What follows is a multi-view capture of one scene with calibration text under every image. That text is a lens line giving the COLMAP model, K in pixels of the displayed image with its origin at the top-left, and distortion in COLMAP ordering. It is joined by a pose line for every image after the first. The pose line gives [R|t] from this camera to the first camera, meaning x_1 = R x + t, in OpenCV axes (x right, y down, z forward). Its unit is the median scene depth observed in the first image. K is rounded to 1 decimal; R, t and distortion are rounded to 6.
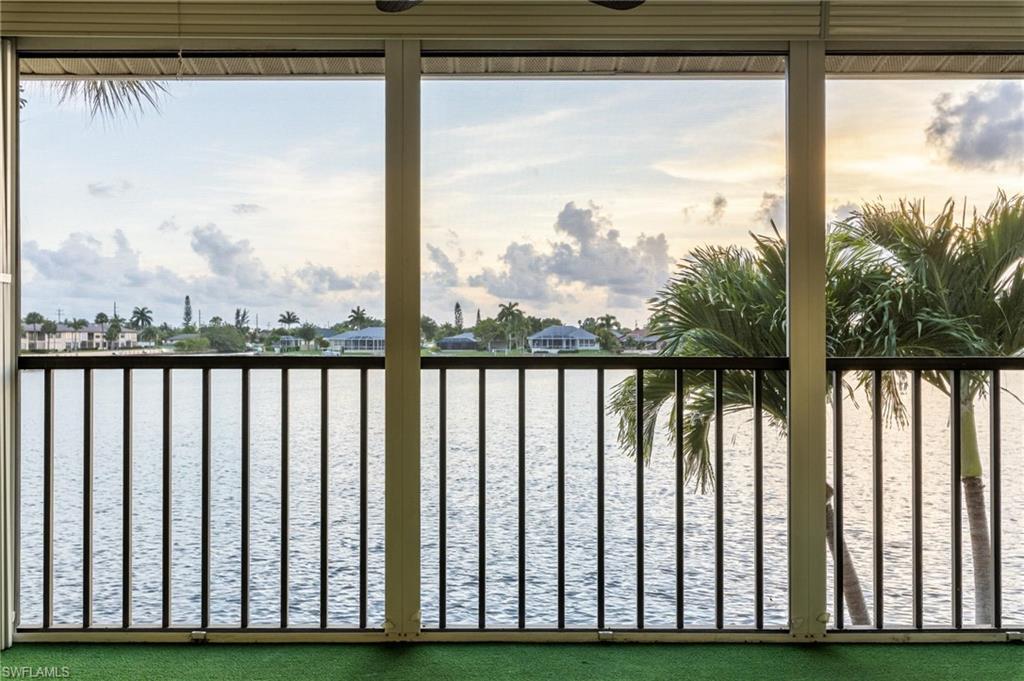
lens RADIAL K [[858.9, 0, 497.2], [0, 858.9, 336.1], [0, 0, 1]] dist [0.006441, 0.002157]
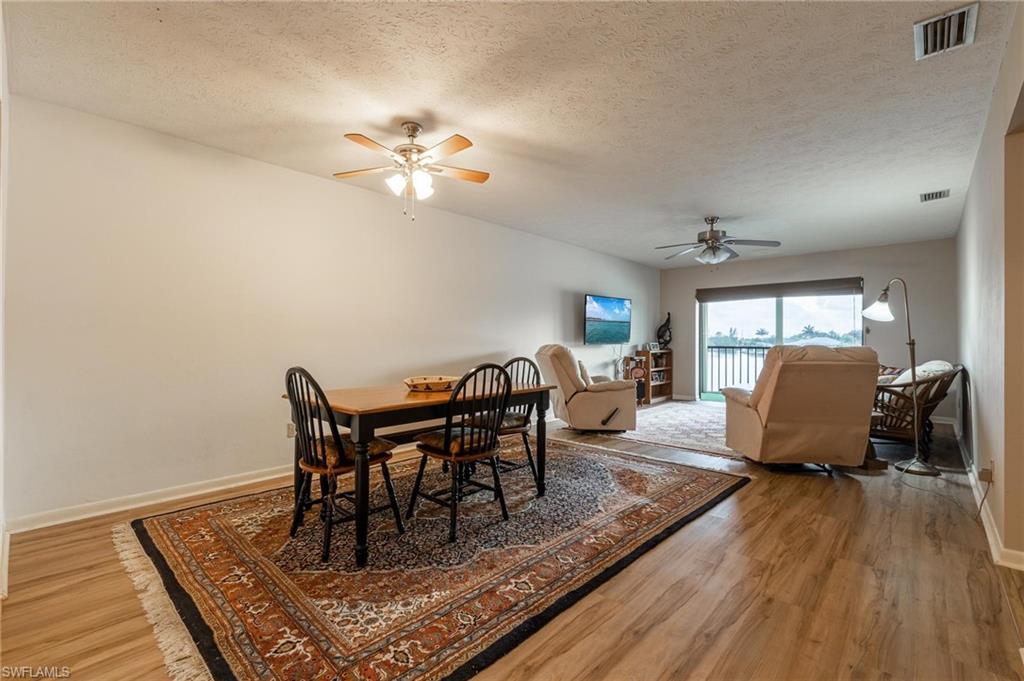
lens RADIAL K [[445.6, 0, 514.7], [0, 445.6, 339.1], [0, 0, 1]] dist [0.001831, 0.000208]
pose [[0.735580, 0.000300, -0.677437, 0.322543], [-0.004670, 0.999978, -0.004628, -0.002415], [0.677421, 0.006568, 0.735566, -1.257826]]
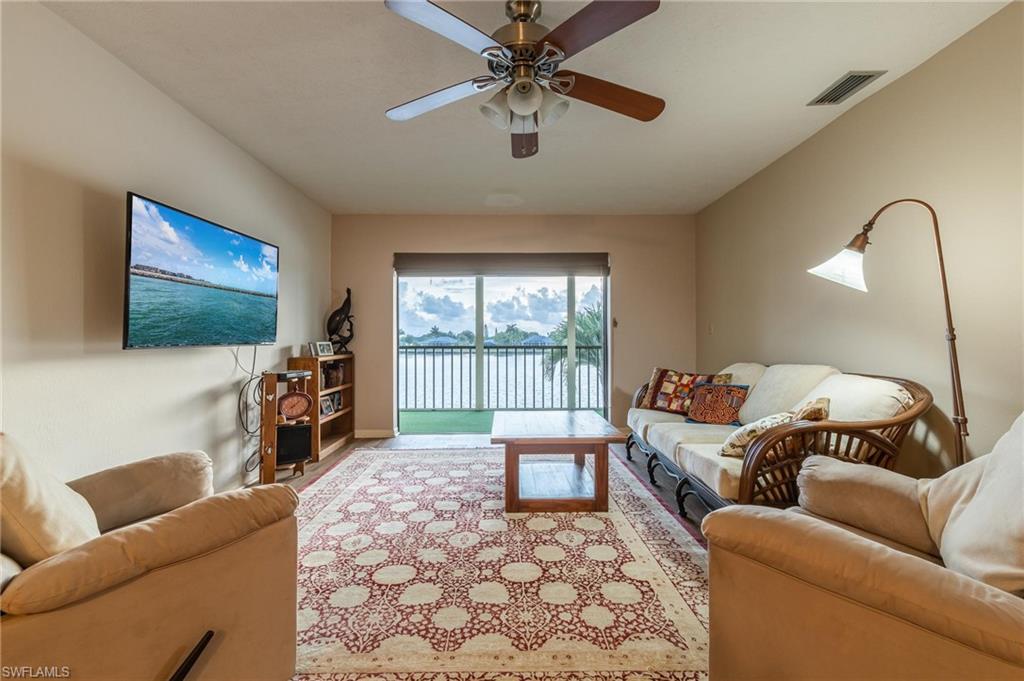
lens RADIAL K [[440.6, 0, 513.3], [0, 440.6, 337.4], [0, 0, 1]] dist [0.000302, 0.000003]
pose [[0.999855, -0.002671, 0.016831, 0.012866], [0.002806, 0.999964, -0.007997, 0.000018], [-0.016809, 0.008043, 0.999826, -0.697935]]
